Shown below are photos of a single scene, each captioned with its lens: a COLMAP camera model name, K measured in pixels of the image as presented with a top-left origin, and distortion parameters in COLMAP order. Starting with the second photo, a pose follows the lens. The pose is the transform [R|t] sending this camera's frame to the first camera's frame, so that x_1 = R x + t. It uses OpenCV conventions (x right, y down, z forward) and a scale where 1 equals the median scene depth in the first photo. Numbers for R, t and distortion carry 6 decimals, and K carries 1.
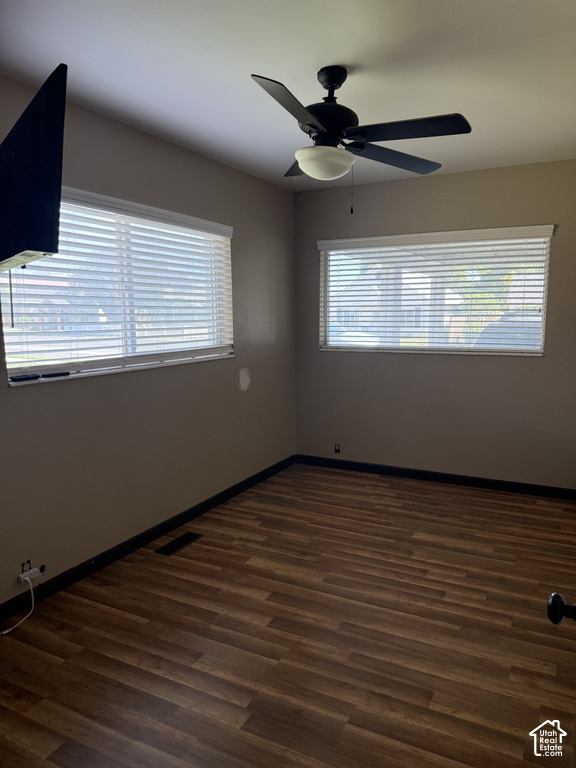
lens RADIAL K [[548.7, 0, 291.2], [0, 548.7, 390.3], [0, 0, 1]] dist [0.018669, -0.042698]
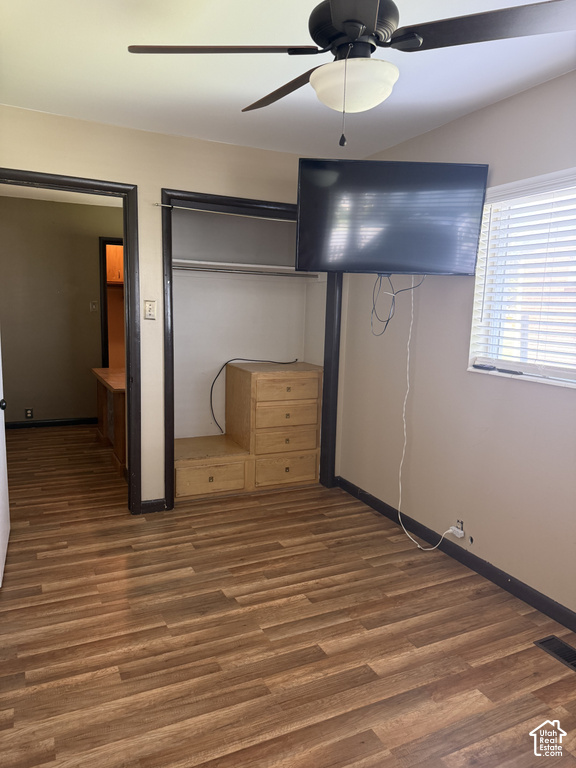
lens RADIAL K [[548.7, 0, 291.2], [0, 548.7, 379.2], [0, 0, 1]] dist [0.018669, -0.042698]
pose [[-0.604143, 0.090880, -0.791677, 0.712106], [-0.141091, 0.965581, 0.218512, -0.207441], [0.784286, 0.243711, -0.570526, 1.469733]]
